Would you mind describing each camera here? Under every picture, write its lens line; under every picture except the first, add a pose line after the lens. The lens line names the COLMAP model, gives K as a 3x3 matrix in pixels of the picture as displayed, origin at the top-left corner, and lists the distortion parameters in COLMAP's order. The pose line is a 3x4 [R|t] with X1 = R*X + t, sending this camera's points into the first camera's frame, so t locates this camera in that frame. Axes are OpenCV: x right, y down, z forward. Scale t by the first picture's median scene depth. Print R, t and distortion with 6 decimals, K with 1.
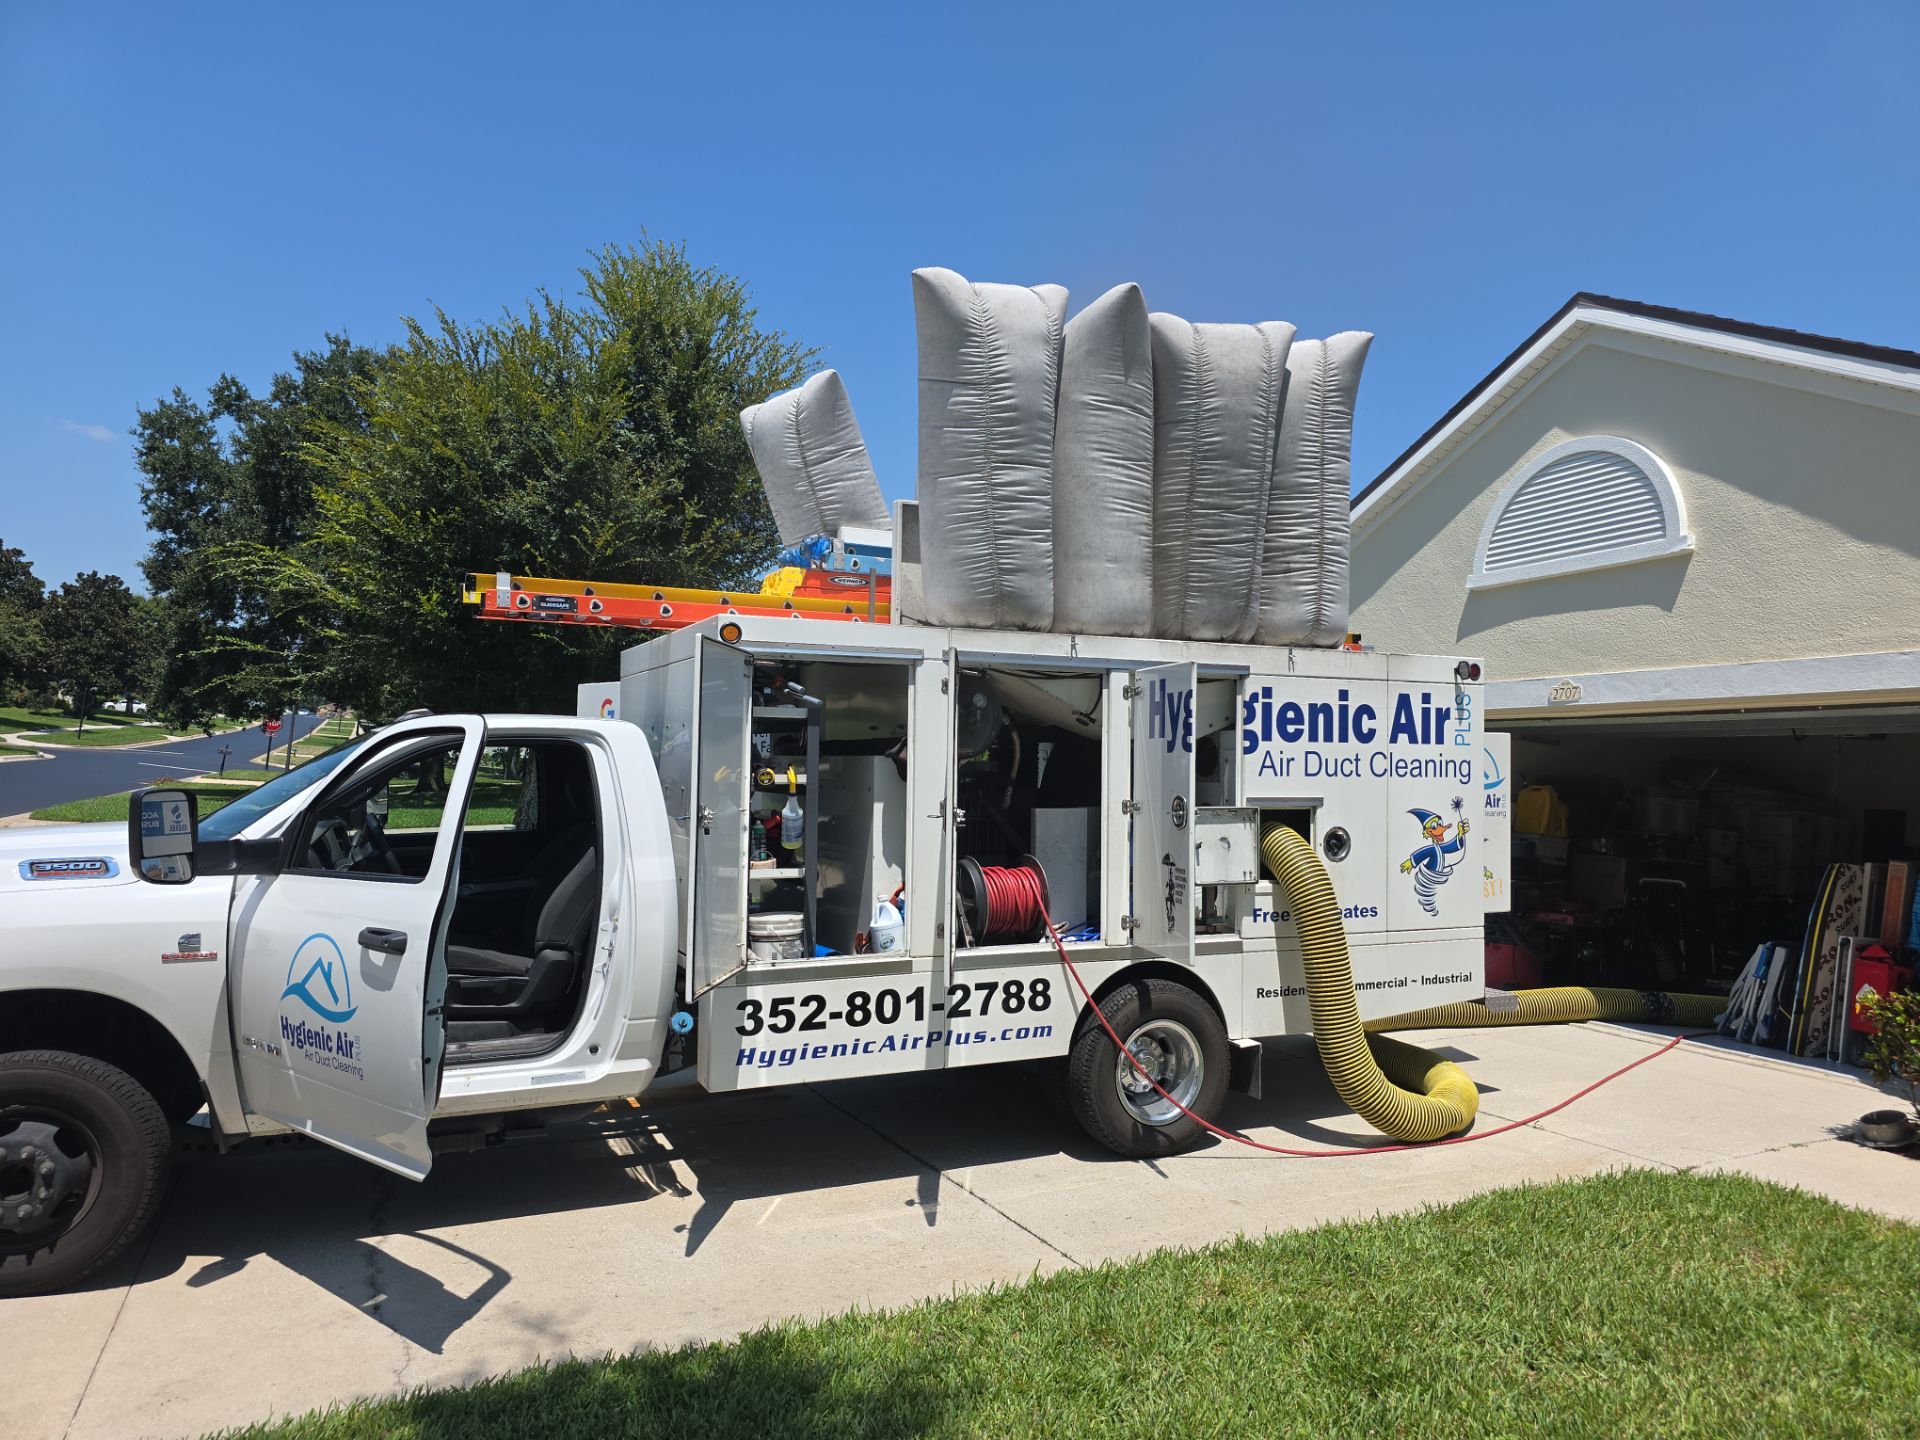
lens RADIAL K [[1290.0, 0, 967.2], [0, 1290.0, 731.1], [0, 0, 1]] dist [0.065010, -0.060525]
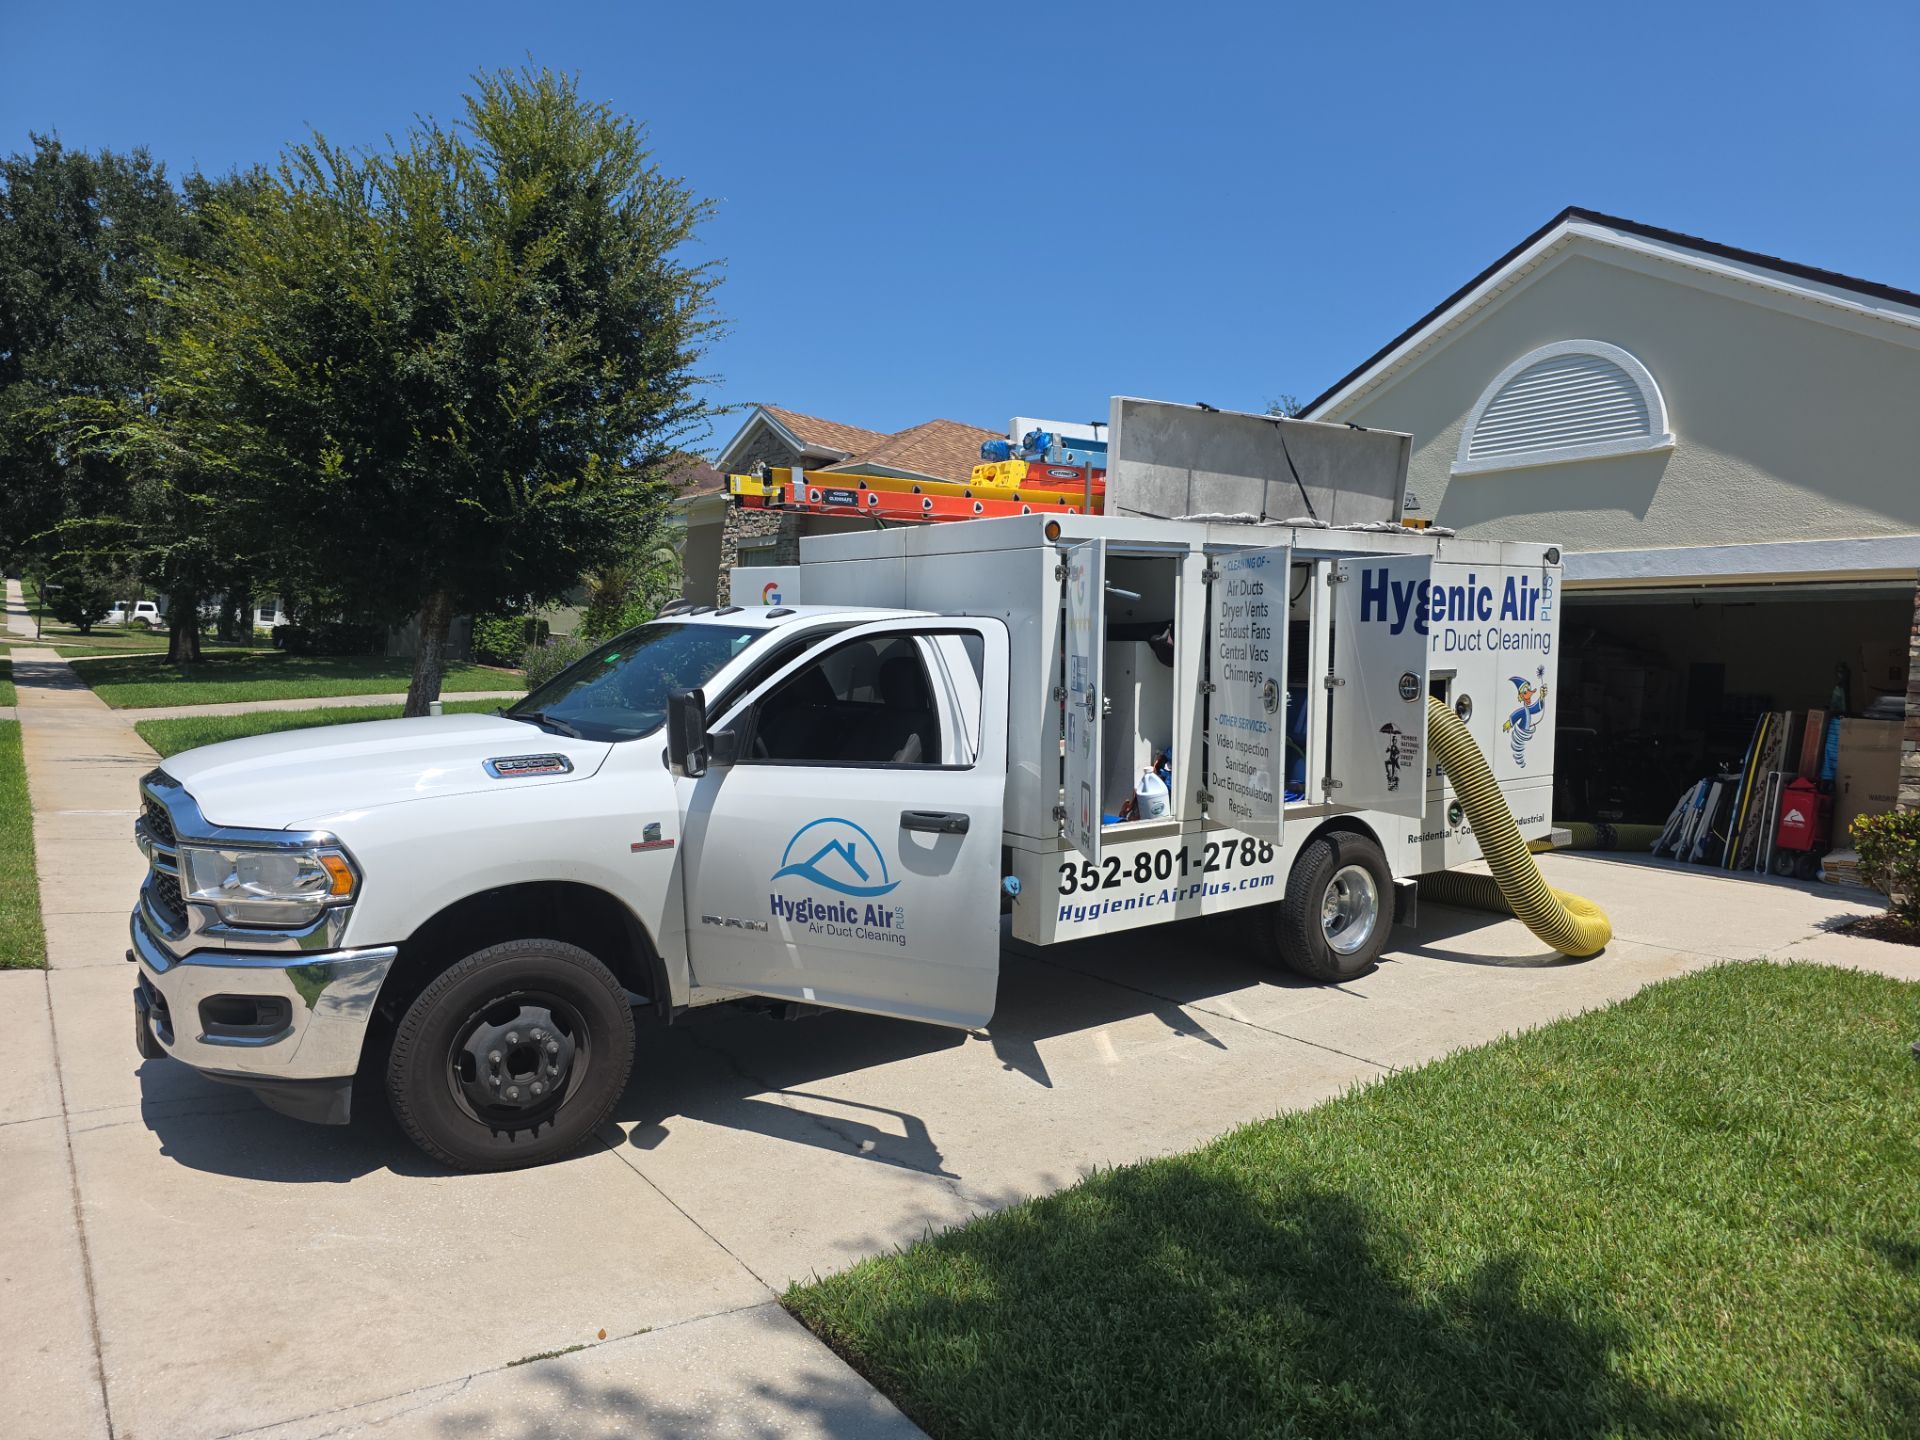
lens RADIAL K [[1290.0, 0, 967.2], [0, 1290.0, 731.1], [0, 0, 1]] dist [0.065010, -0.060525]
pose [[0.979504, -0.026388, 0.199687, -0.399492], [0.004521, 0.994012, 0.109178, -0.023025], [-0.201372, -0.106037, 0.973758, -0.042755]]
